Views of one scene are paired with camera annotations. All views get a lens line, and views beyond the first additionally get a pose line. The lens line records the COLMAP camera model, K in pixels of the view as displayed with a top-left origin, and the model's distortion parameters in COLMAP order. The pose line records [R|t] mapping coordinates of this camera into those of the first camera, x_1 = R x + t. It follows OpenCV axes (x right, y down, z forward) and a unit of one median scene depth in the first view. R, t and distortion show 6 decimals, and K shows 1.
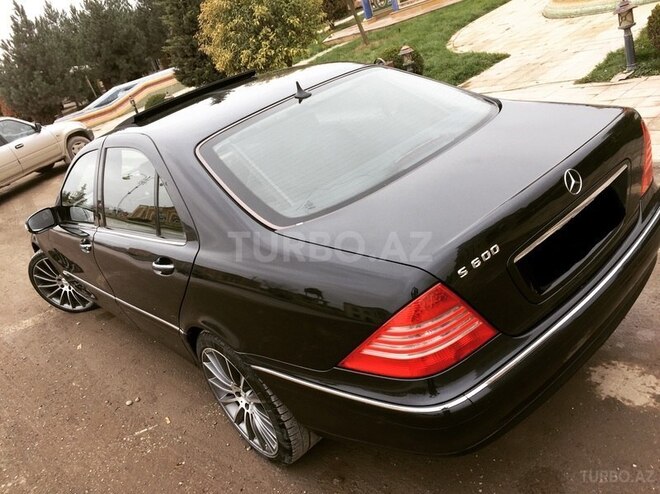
lens RADIAL K [[568.1, 0, 330.0], [0, 568.1, 247.0], [0, 0, 1]] dist [0.077046, -0.103806]
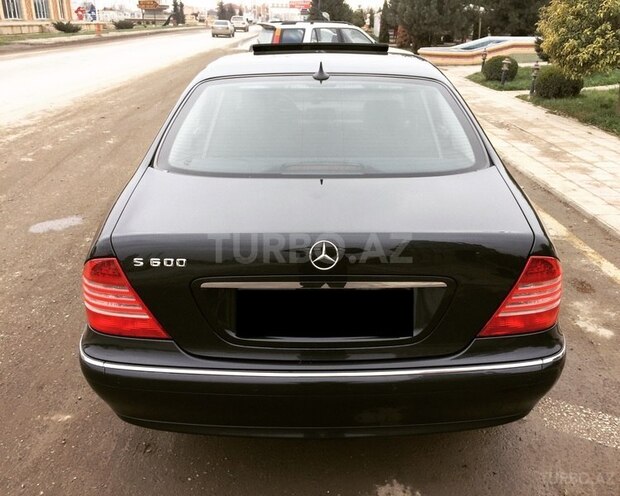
lens RADIAL K [[577.5, 0, 324.3], [0, 577.5, 249.2], [0, 0, 1]] dist [0.011365, -0.007597]
pose [[0.724249, 0.502767, -0.471899, 0.491553], [-0.467026, 0.861161, 0.200722, -0.177115], [0.507297, 0.075016, 0.858500, 0.128345]]
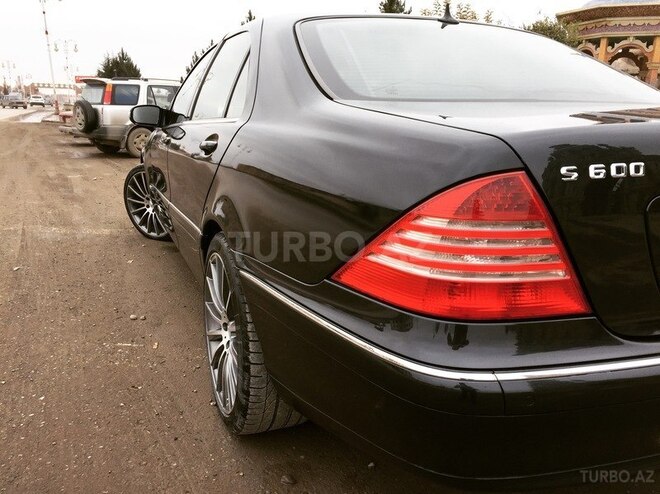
lens RADIAL K [[568.1, 0, 330.0], [0, 568.1, 247.0], [0, 0, 1]] dist [0.077046, -0.103806]
pose [[0.900294, 0.373853, -0.222944, 0.086118], [-0.398454, 0.914005, -0.076354, 0.130475], [0.175227, 0.157574, 0.971837, 0.196137]]
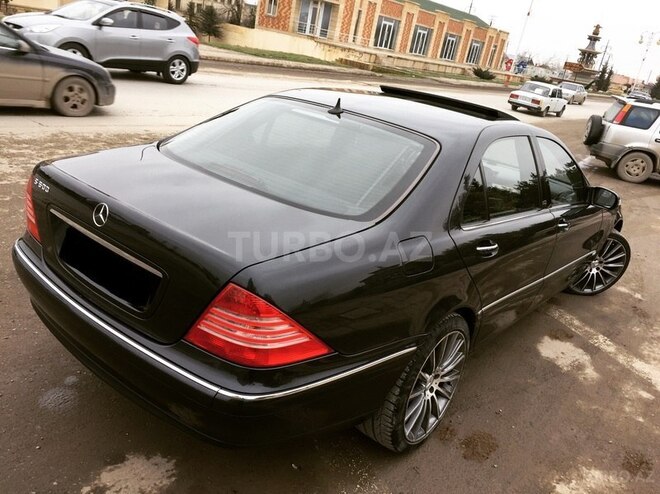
lens RADIAL K [[568.1, 0, 330.0], [0, 568.1, 247.0], [0, 0, 1]] dist [0.077046, -0.103806]
pose [[0.105584, 0.620369, -0.777170, 0.798670], [-0.583912, 0.671292, 0.456524, -0.486656], [0.804922, 0.405597, 0.433119, 0.523843]]
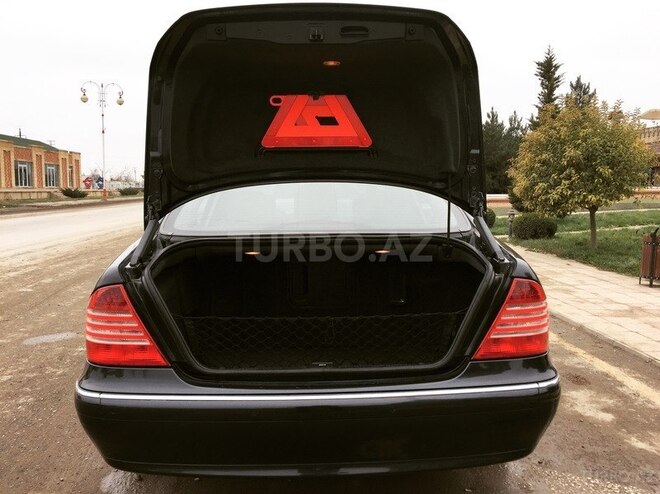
lens RADIAL K [[568.1, 0, 330.0], [0, 568.1, 247.0], [0, 0, 1]] dist [0.077046, -0.103806]
pose [[0.742213, 0.346178, -0.573830, 0.561597], [-0.457363, 0.887505, -0.056160, -0.061579], [0.489836, 0.304132, 0.817047, 0.123891]]
